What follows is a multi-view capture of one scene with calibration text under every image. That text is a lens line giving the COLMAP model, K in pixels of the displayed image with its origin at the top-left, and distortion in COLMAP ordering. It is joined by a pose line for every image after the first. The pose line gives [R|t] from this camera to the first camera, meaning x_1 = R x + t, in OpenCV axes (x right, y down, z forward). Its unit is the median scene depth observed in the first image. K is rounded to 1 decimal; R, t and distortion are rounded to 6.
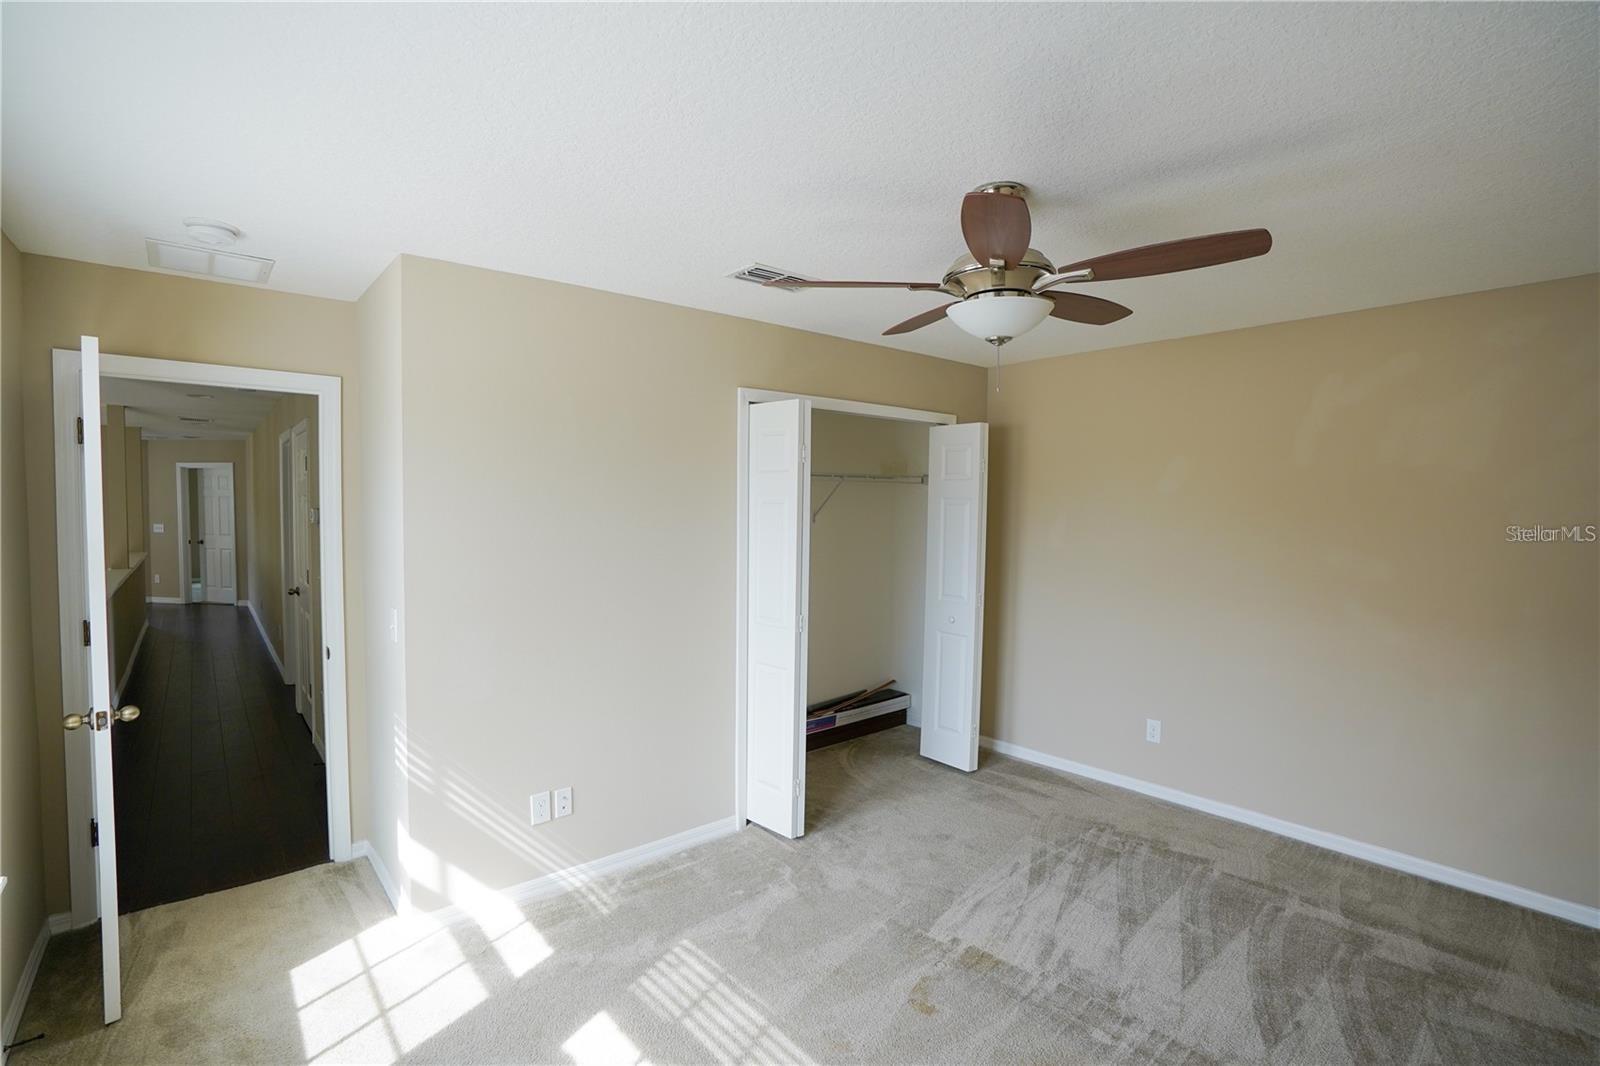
lens RADIAL K [[743.7, 0, 800.0], [0, 743.7, 533.0], [0, 0, 1]] dist [-0.000715, 0.000112]
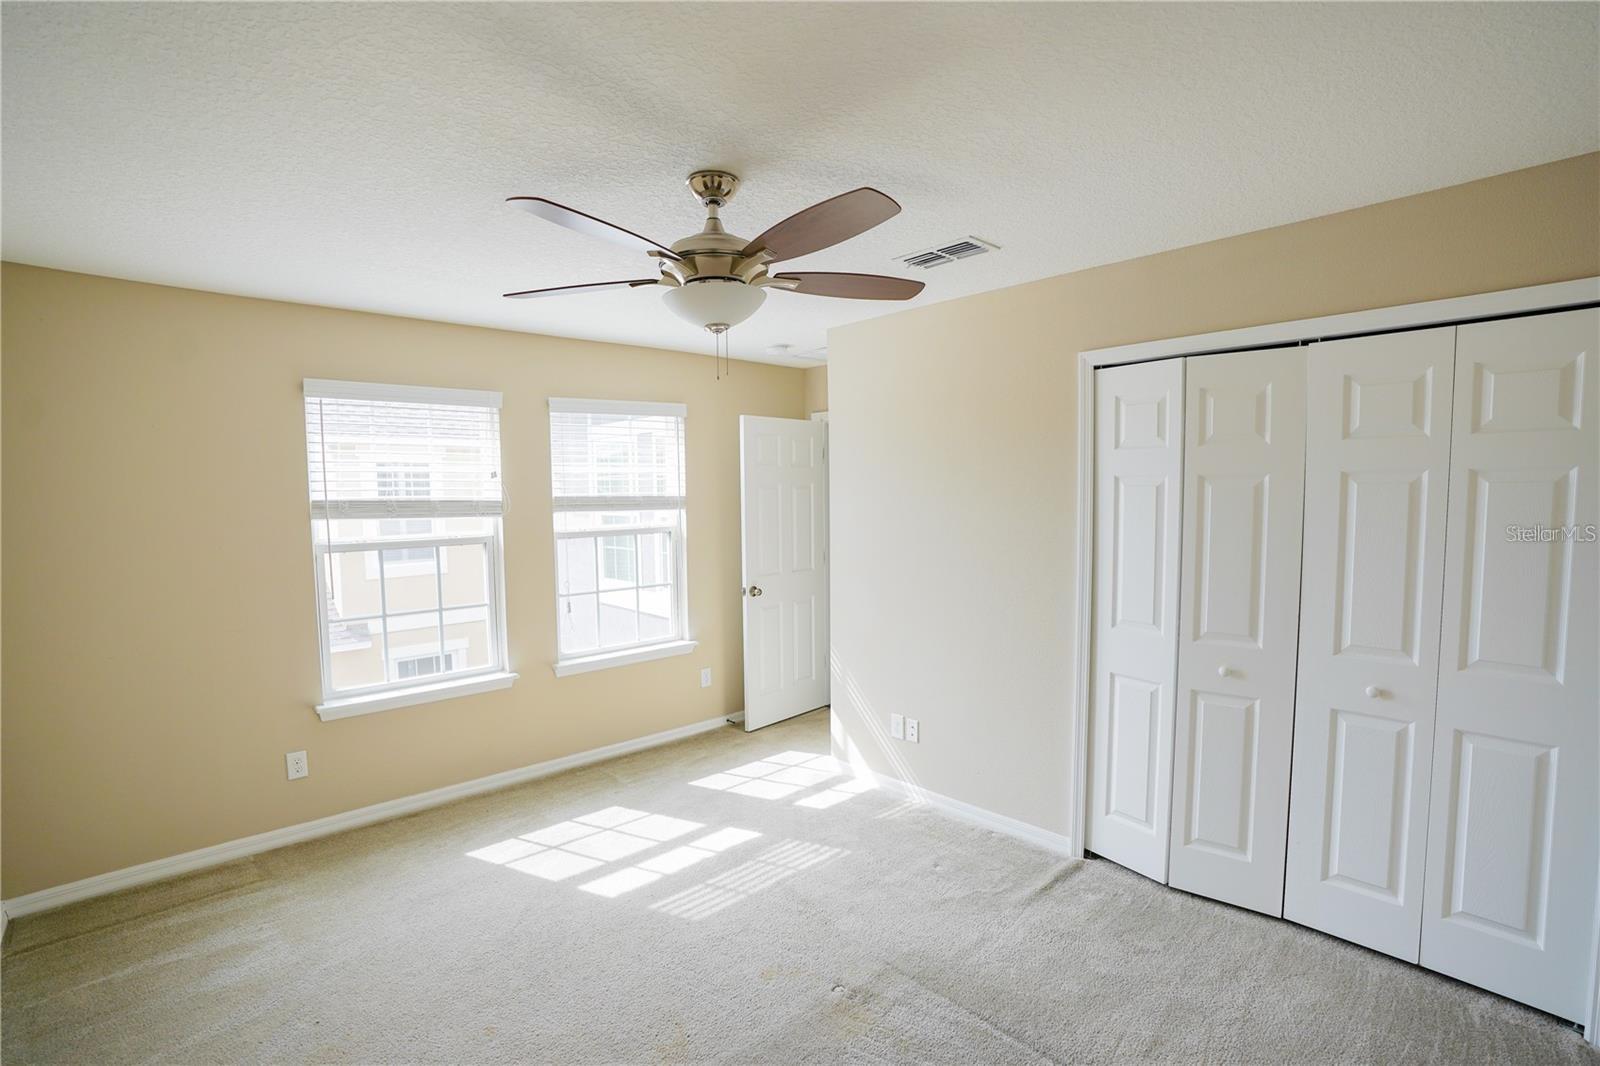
lens RADIAL K [[743.7, 0, 800.0], [0, 743.7, 533.0], [0, 0, 1]] dist [-0.000715, 0.000112]
pose [[0.081356, 0.053681, -0.995238, 0.969111], [-0.030613, 0.998212, 0.051339, -0.027539], [0.996215, 0.026290, 0.082854, 0.769232]]
